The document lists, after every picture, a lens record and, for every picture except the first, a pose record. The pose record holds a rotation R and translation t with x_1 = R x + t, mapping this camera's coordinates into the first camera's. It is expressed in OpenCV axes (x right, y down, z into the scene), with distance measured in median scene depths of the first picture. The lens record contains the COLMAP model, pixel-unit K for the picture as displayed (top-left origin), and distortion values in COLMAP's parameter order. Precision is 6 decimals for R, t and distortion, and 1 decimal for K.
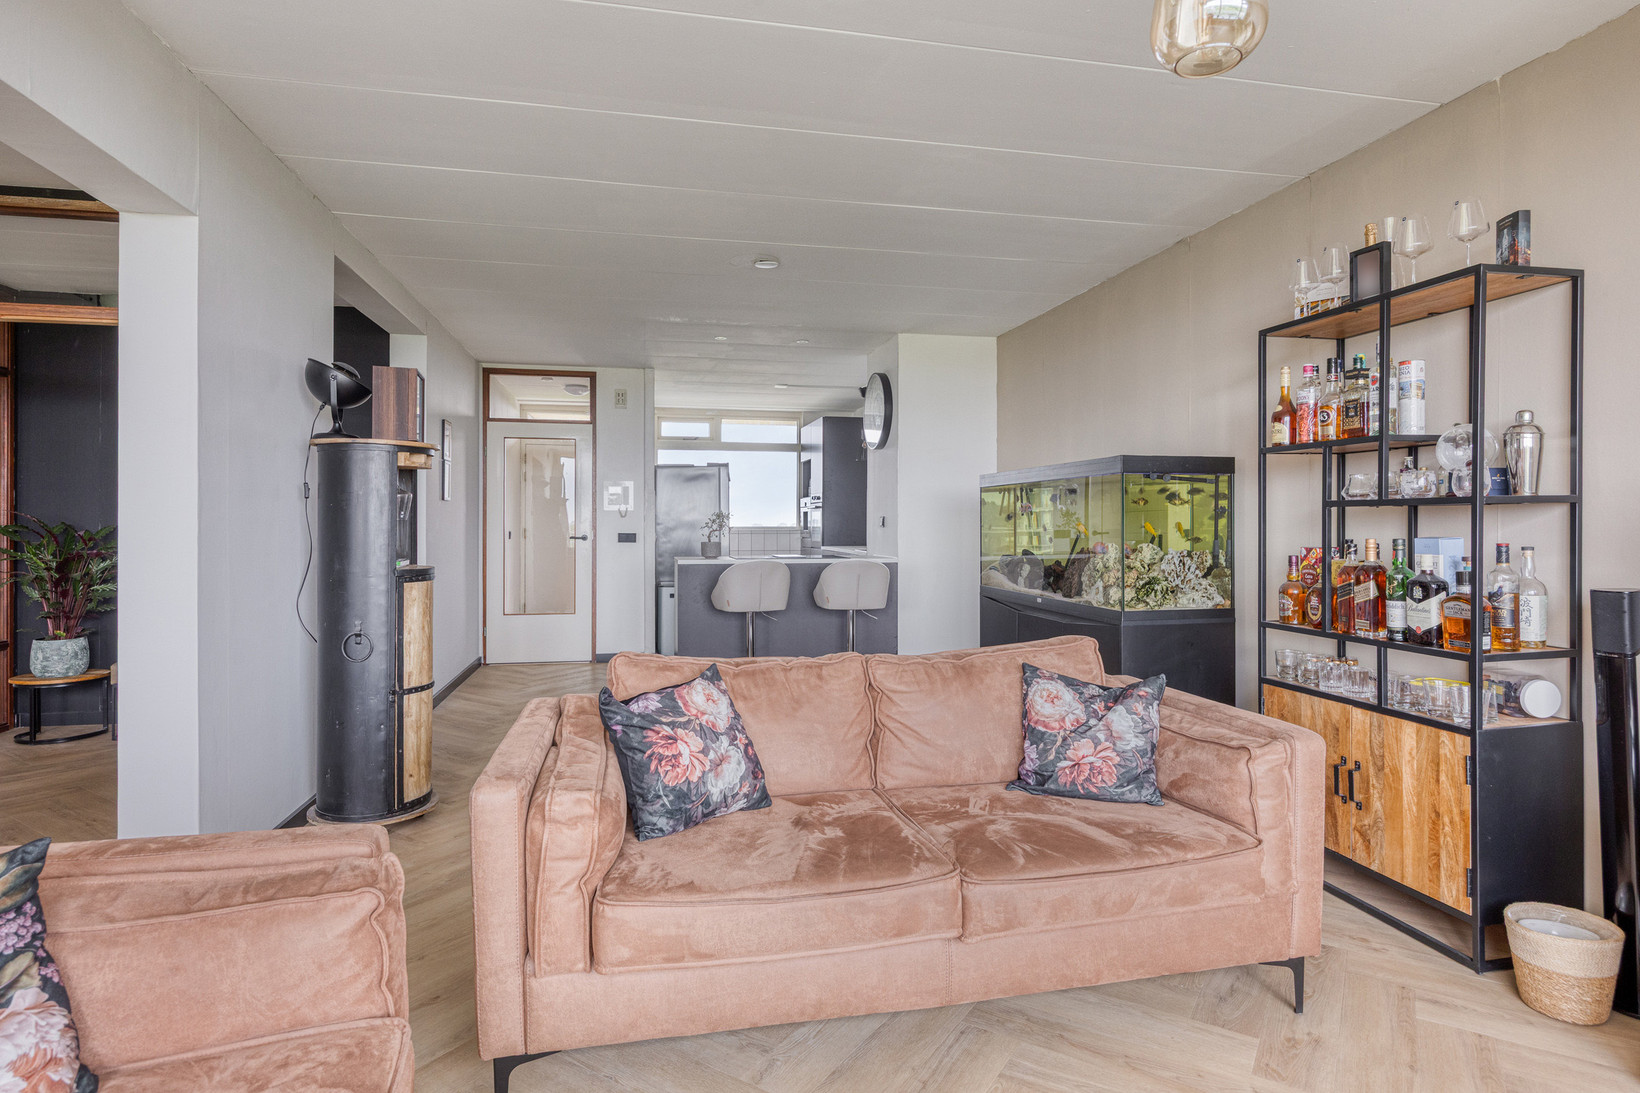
lens RADIAL K [[891.8, 0, 817.8], [0, 891.8, 541.4], [0, 0, 1]] dist [-0.000059, -0.000012]
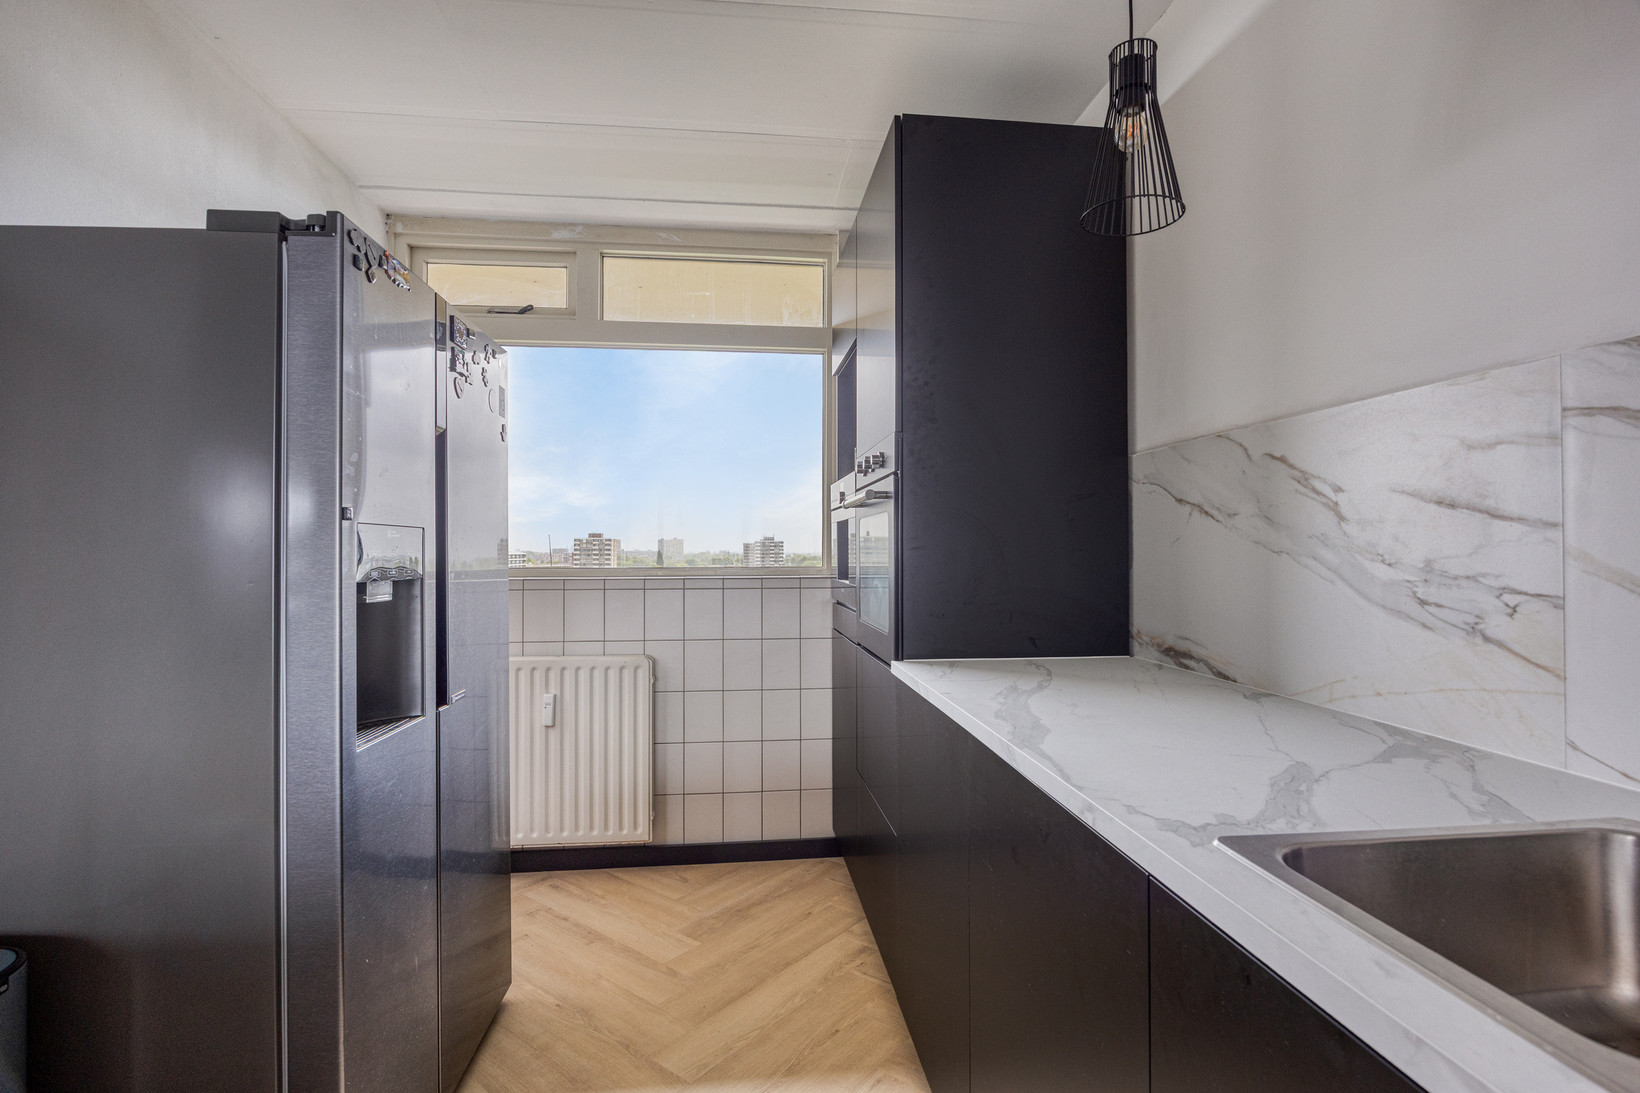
lens RADIAL K [[783.5, 0, 820.0], [0, 783.5, 546.5], [0, 0, 1]] dist [-0.003112, -0.000603]
pose [[0.995434, -0.003101, -0.095404, 0.018309], [0.001255, 0.999811, -0.019403, -0.067166], [0.095447, 0.019195, 0.995249, 2.657504]]
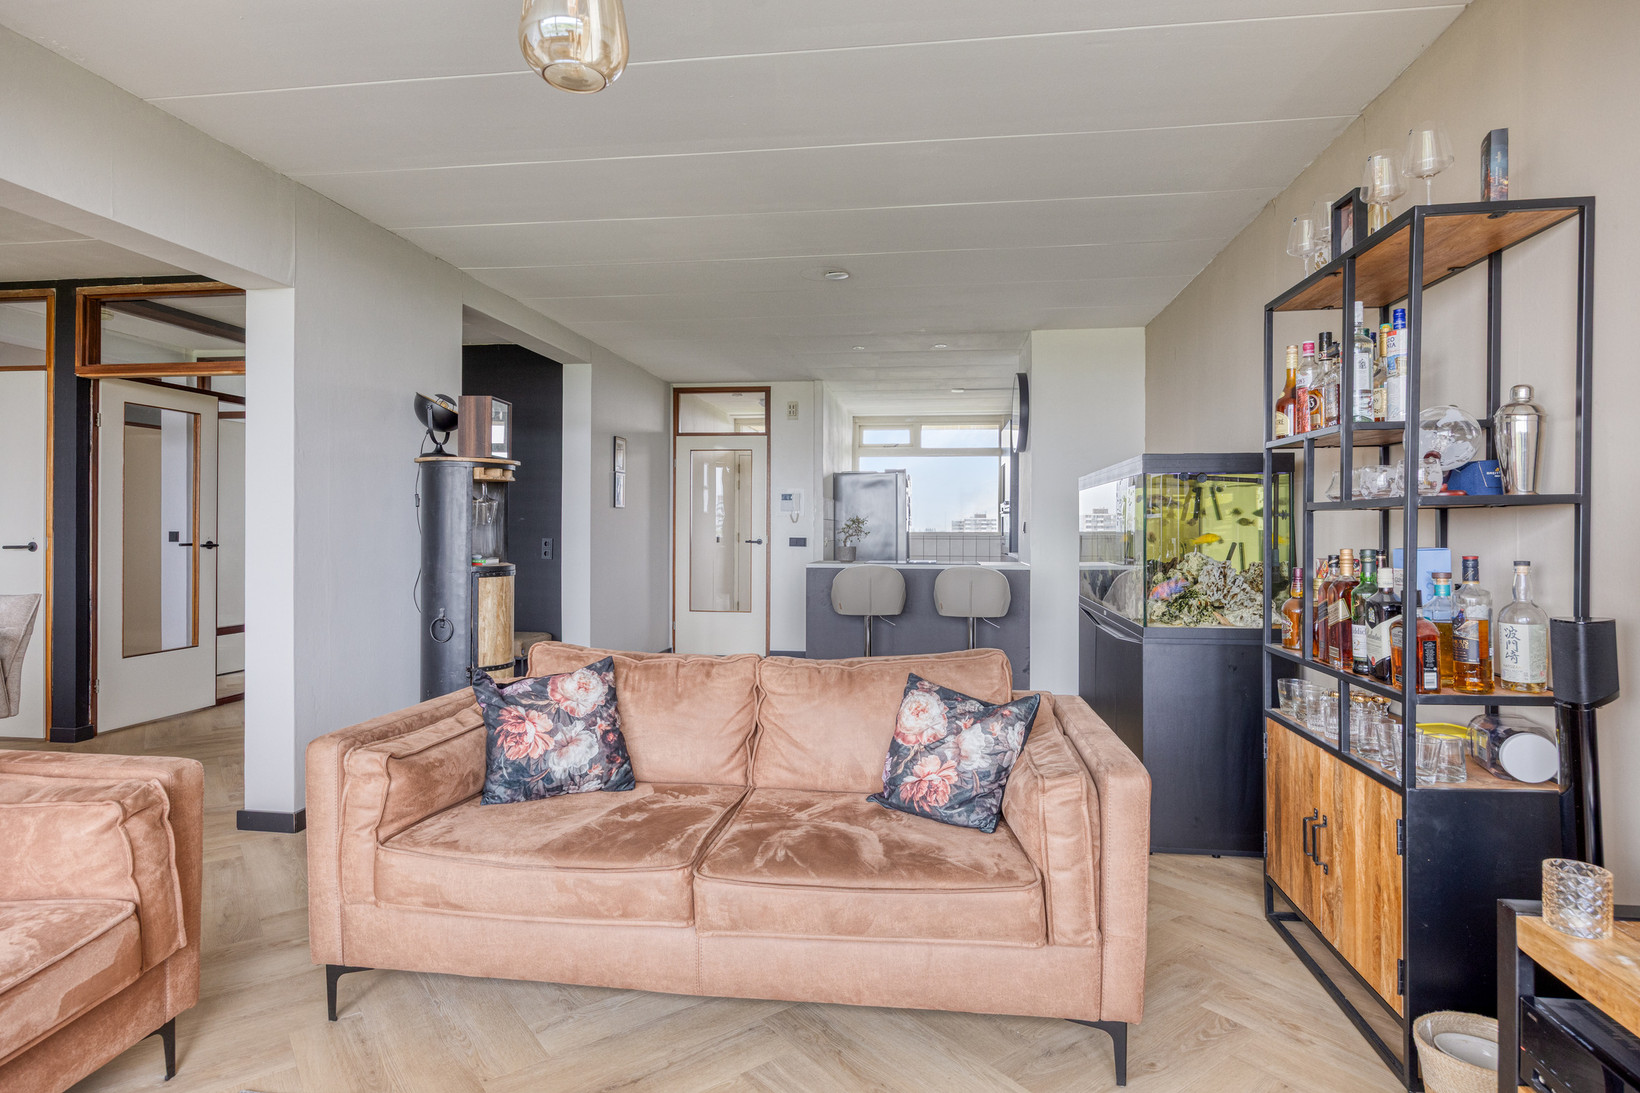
lens RADIAL K [[888.6, 0, 820.0], [0, 888.6, 546.5], [0, 0, 1]] dist [-0.002313, -0.000237]
pose [[0.938563, 0.009978, -0.344965, 0.498015], [-0.010138, 0.999948, 0.001341, -0.001394], [0.344960, 0.002238, 0.938615, 0.065548]]
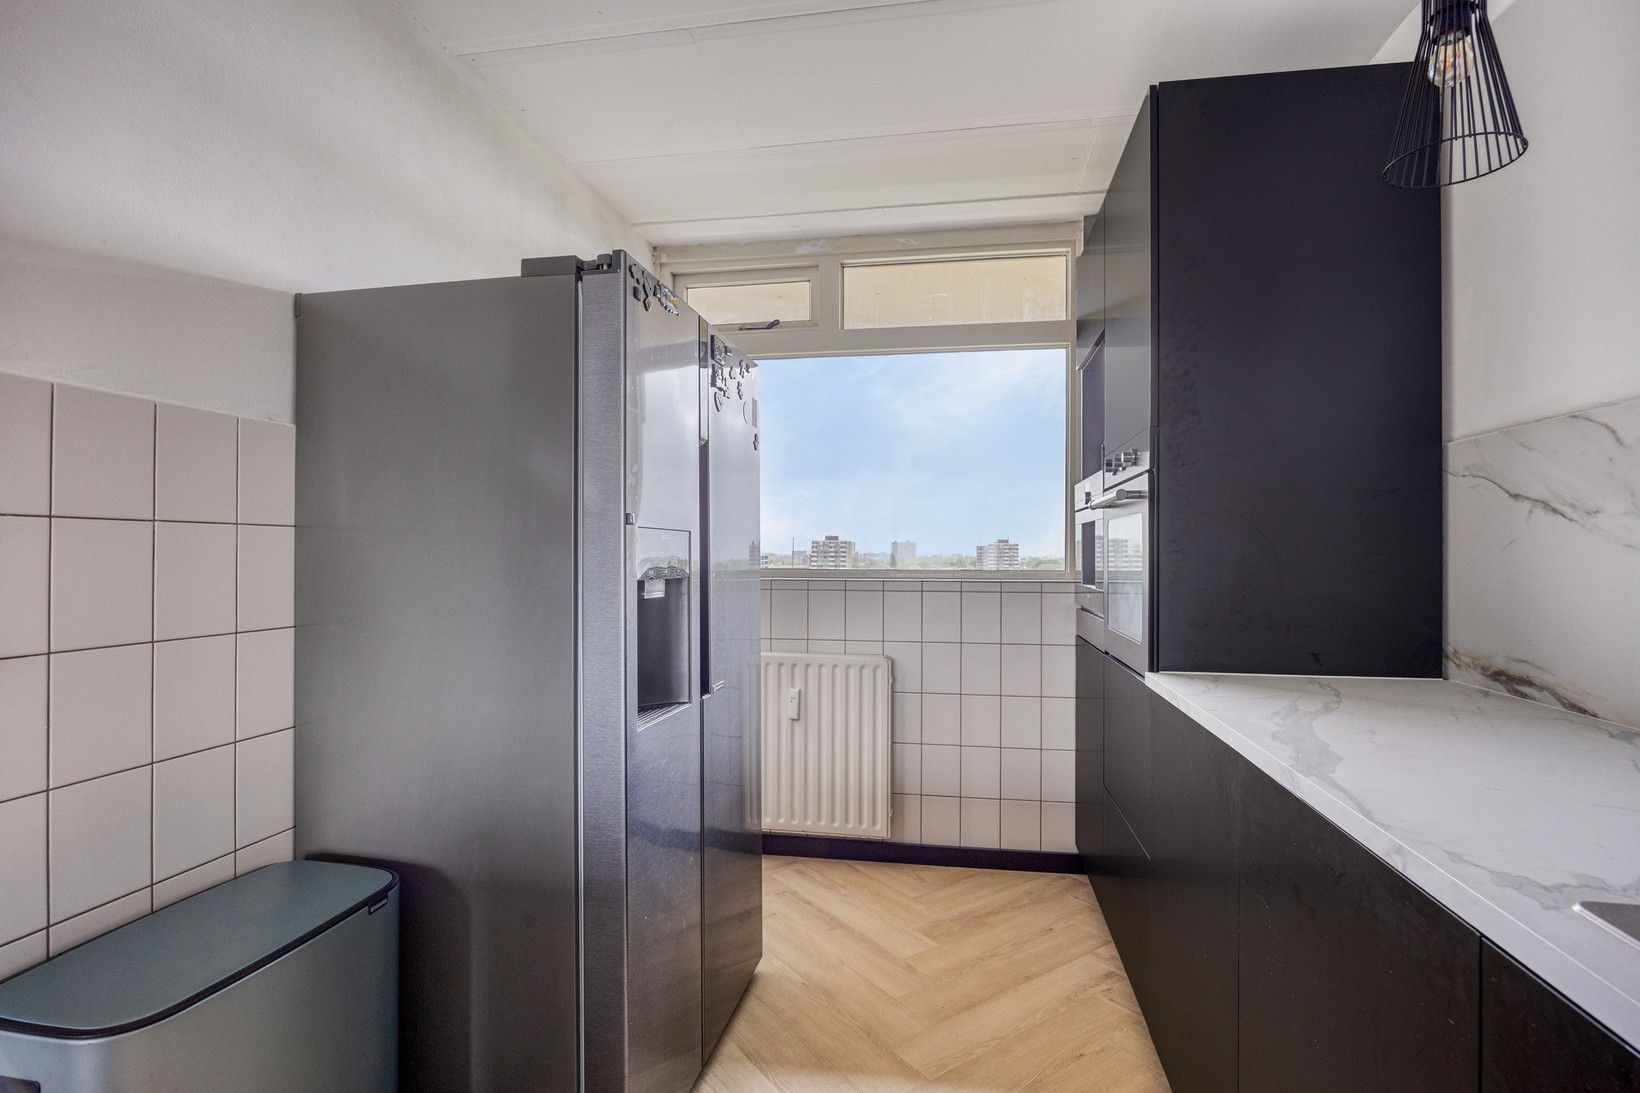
lens RADIAL K [[790.4, 0, 820.7], [0, 790.4, 555.0], [0, 0, 1]] dist [-0.005368, 0.000186]
pose [[0.930852, 0.002835, -0.365387, -0.001842], [-0.007302, 0.999915, -0.010843, -0.067118], [0.365325, 0.012761, 0.930793, 2.644541]]
